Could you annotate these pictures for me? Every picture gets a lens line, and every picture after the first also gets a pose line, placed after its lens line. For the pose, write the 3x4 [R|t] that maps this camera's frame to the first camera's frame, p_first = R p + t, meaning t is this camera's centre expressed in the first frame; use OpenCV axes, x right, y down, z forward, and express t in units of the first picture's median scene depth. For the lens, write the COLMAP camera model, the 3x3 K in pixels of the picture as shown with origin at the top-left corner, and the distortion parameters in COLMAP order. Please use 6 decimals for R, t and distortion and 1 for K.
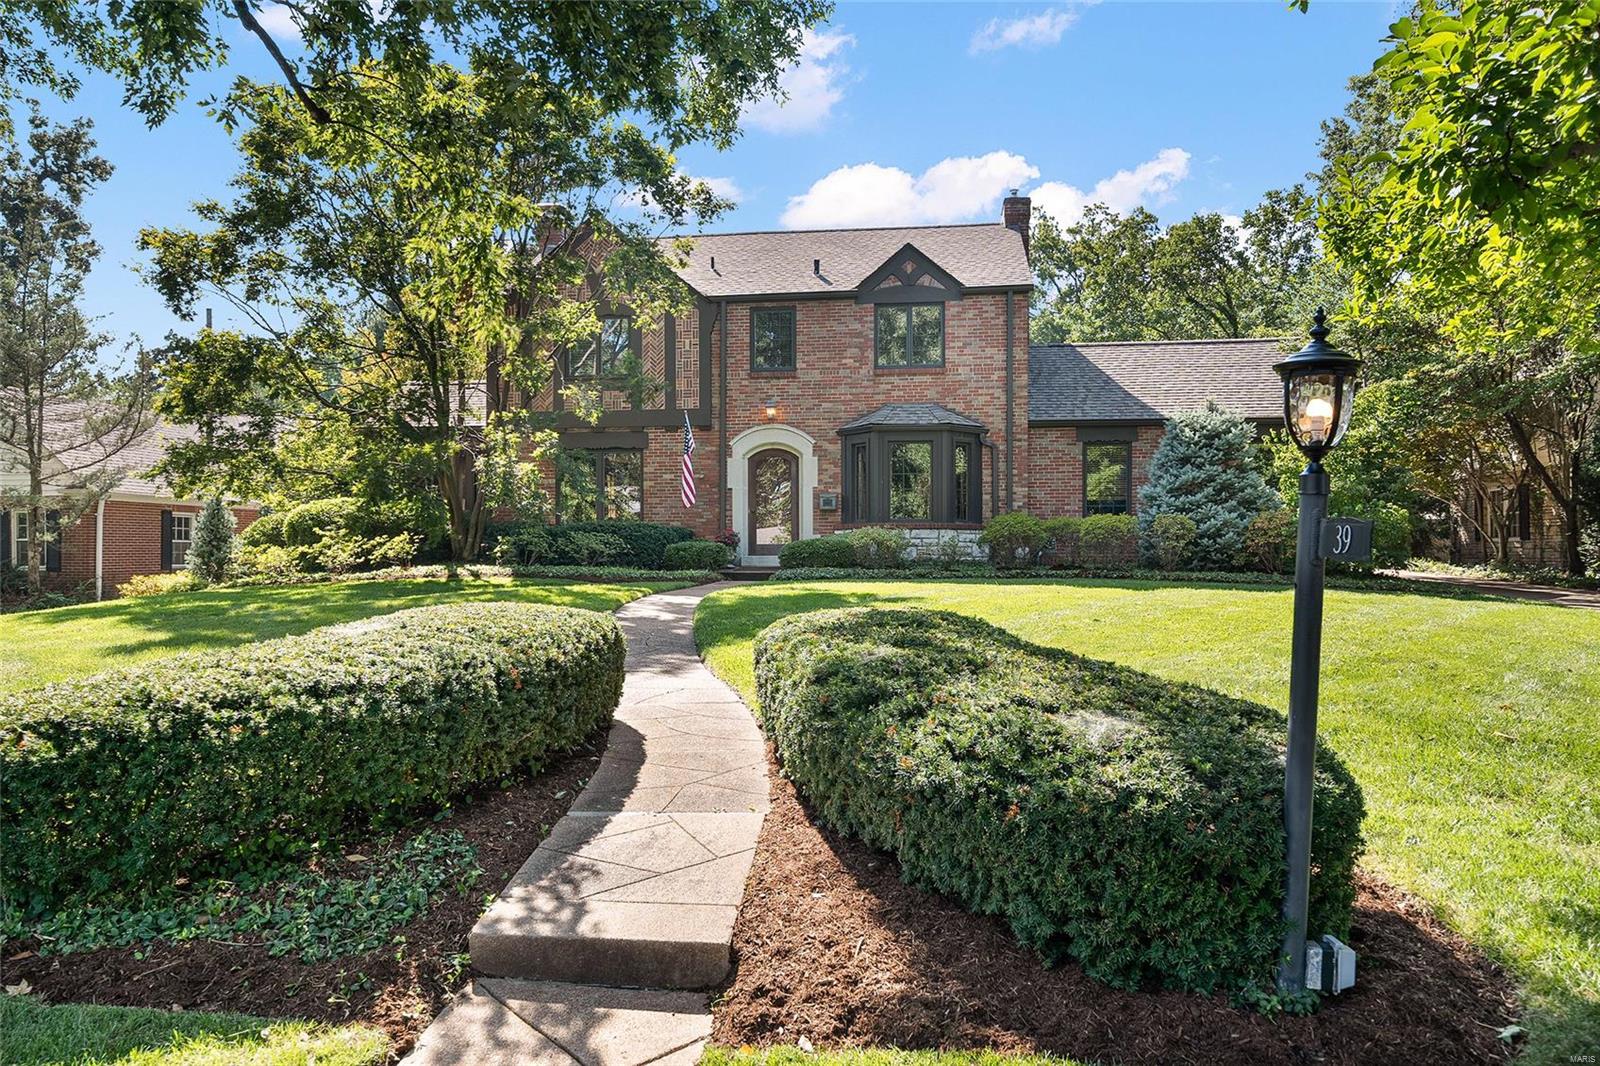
lens RADIAL K [[1037.2, 0, 803.7], [0, 1037.2, 536.0], [0, 0, 1]] dist [0.000911, 0.000819]
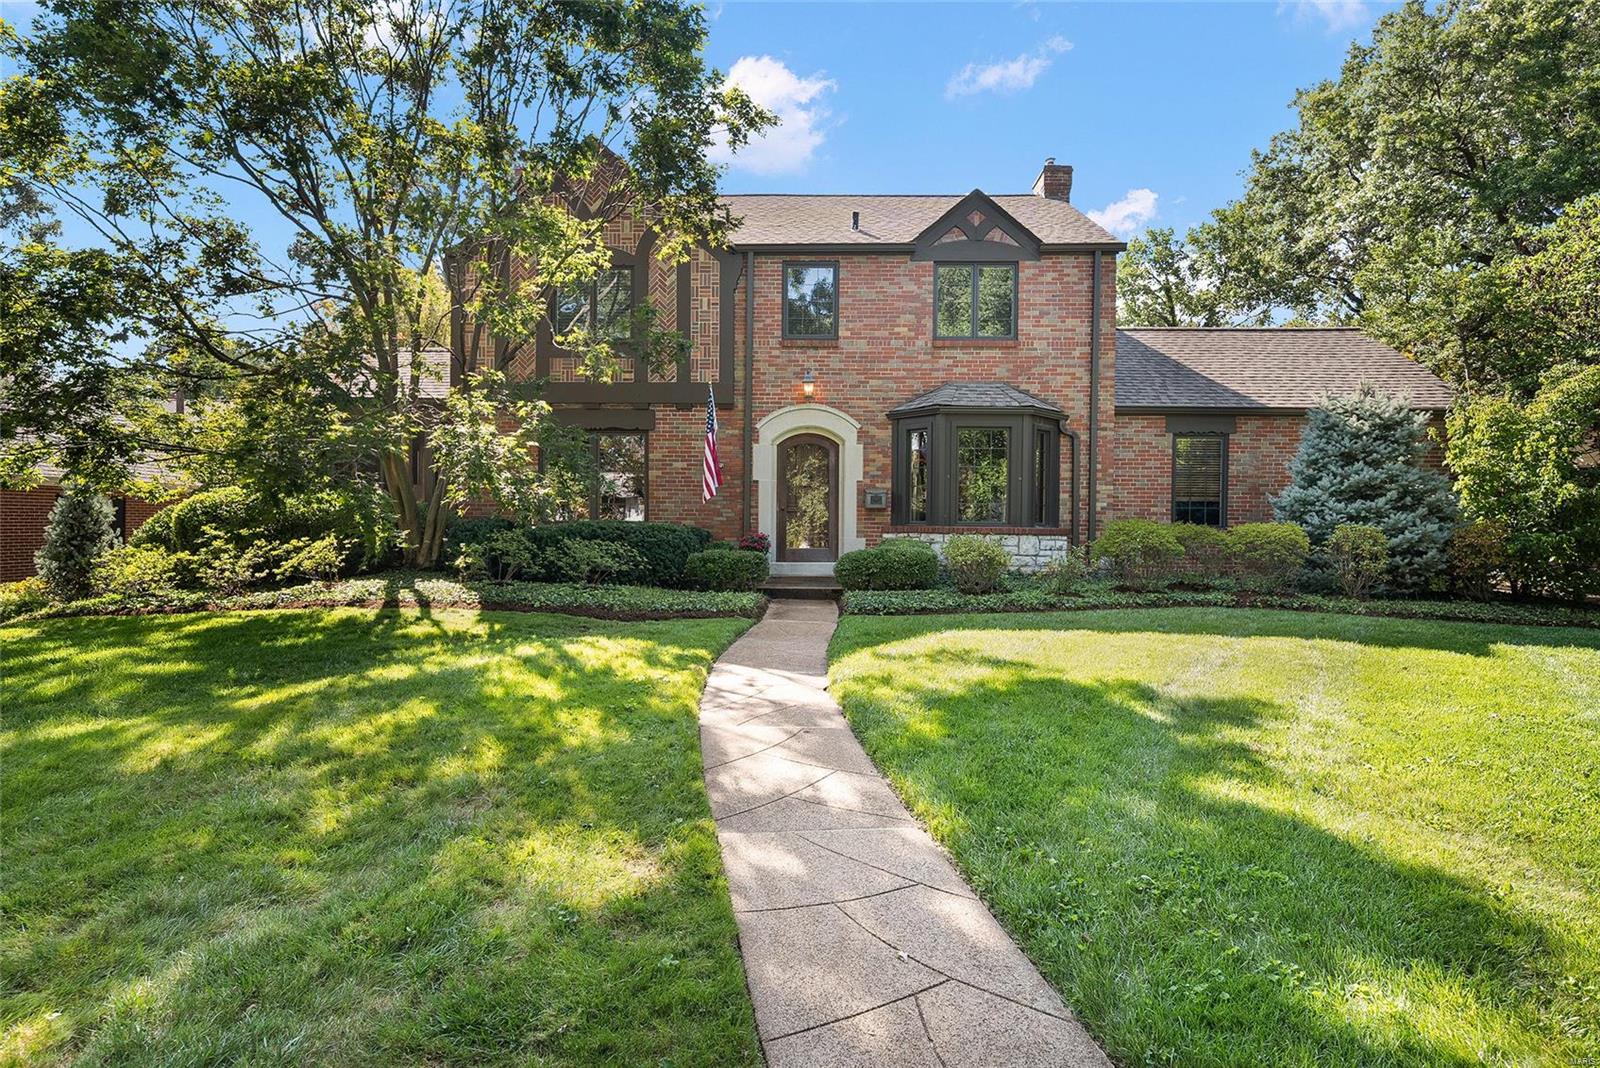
lens RADIAL K [[803.0, 0, 796.7], [0, 803.0, 523.2], [0, 0, 1]] dist [0.006517, 0.001036]
pose [[0.995341, 0.010693, 0.095823, -0.102400], [-0.011850, 0.999863, 0.011517, -0.020473], [-0.095687, -0.012599, 0.995332, 0.371795]]
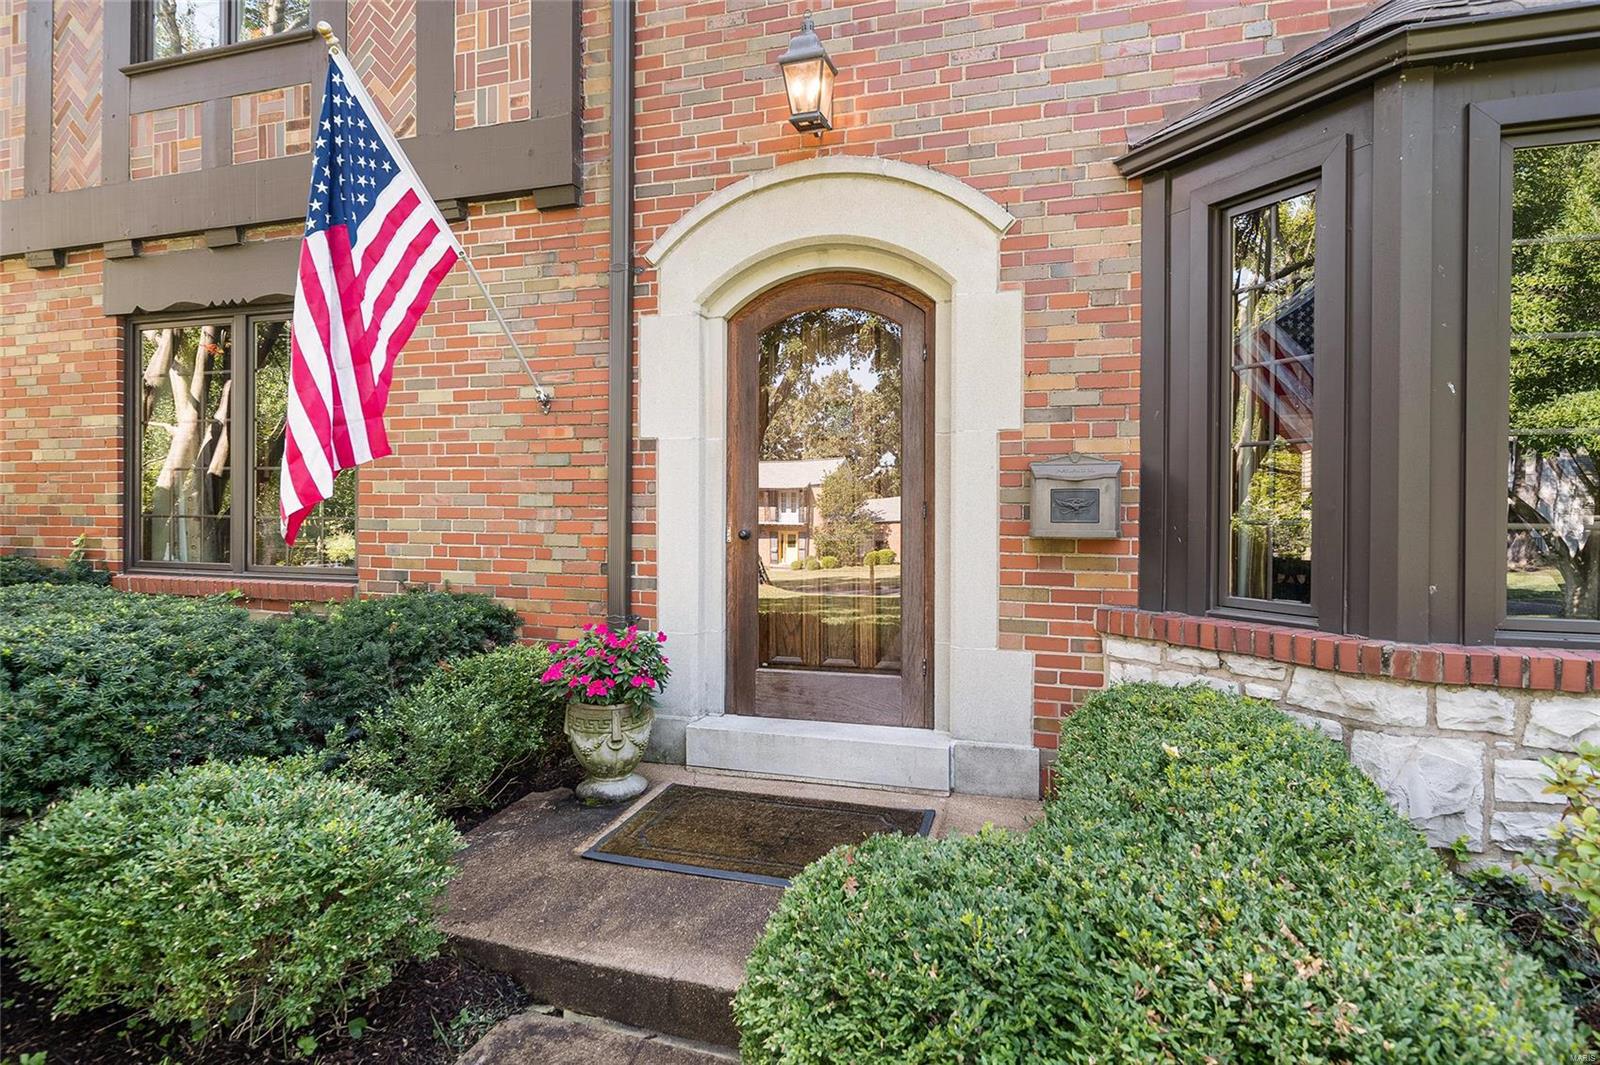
lens RADIAL K [[824.1, 0, 810.9], [0, 824.1, 503.9], [0, 0, 1]] dist [0.002625, 0.000246]
pose [[0.984668, 0.007336, -0.174286, 0.000164], [-0.006418, 0.999962, 0.005828, -0.033336], [0.174322, -0.004620, 0.984678, 0.839914]]
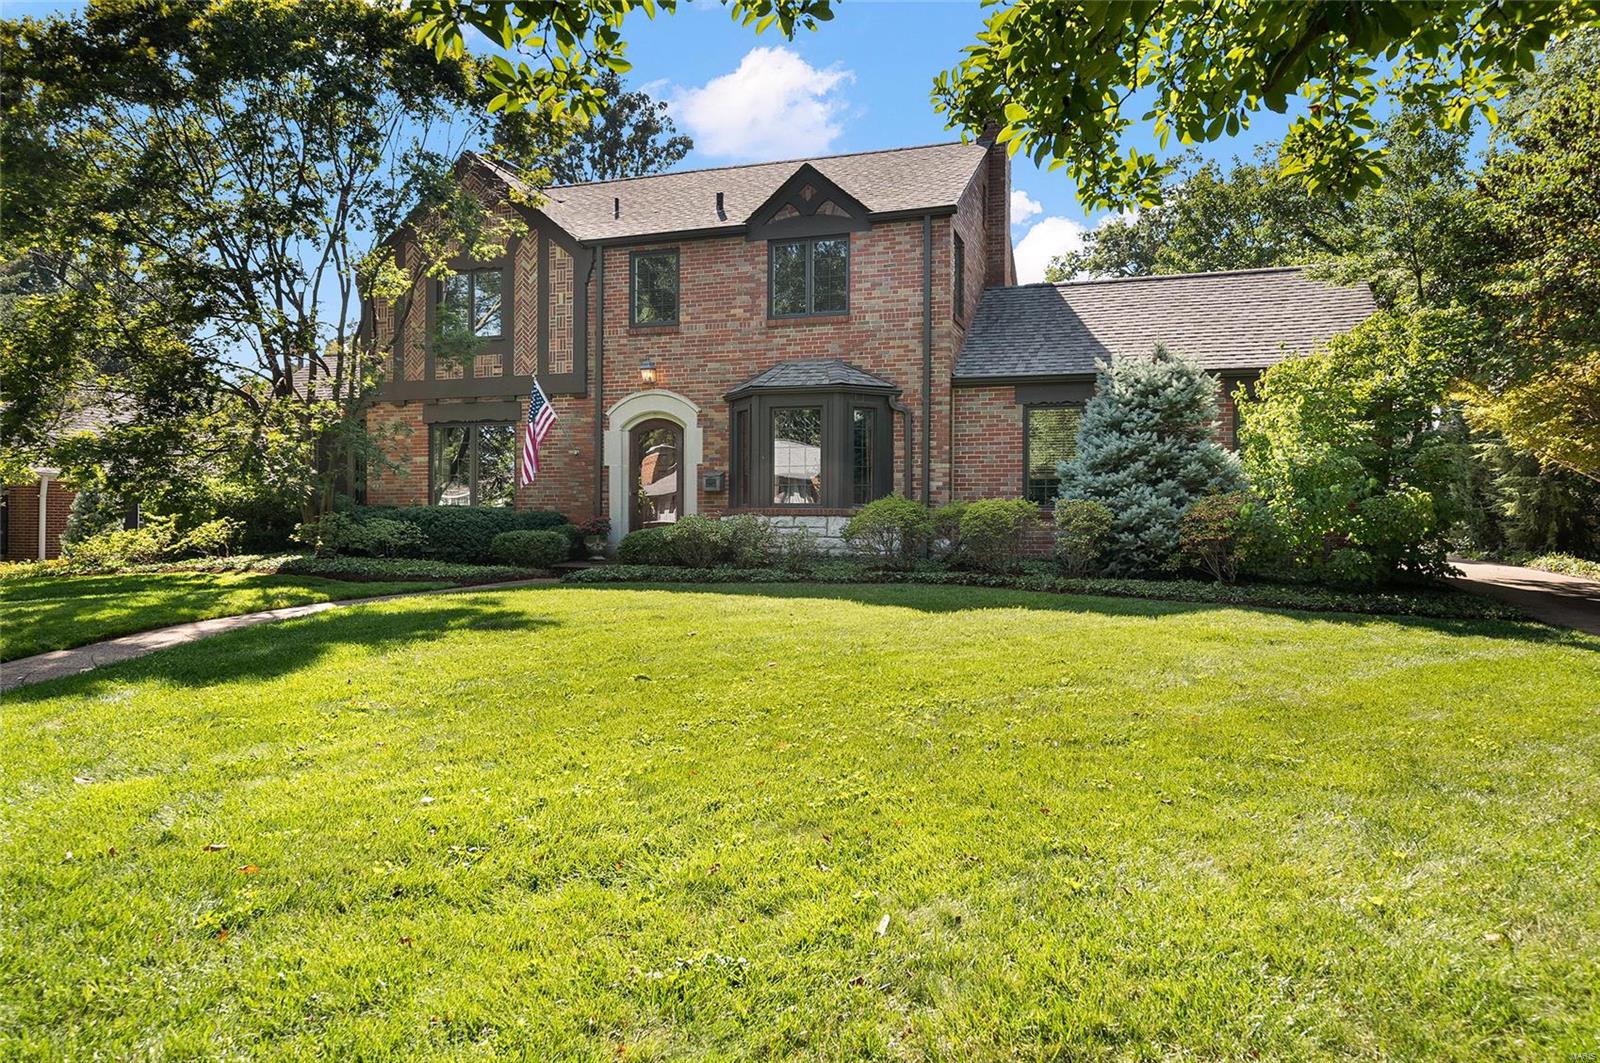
lens RADIAL K [[1037.2, 0, 807.6], [0, 1037.2, 502.1], [0, 0, 1]] dist [0.000911, 0.000819]
pose [[0.981219, 0.001138, -0.192895, 0.261086], [-0.002645, 0.999968, -0.007552, -0.010893], [0.192881, 0.007921, 0.981190, 0.205615]]
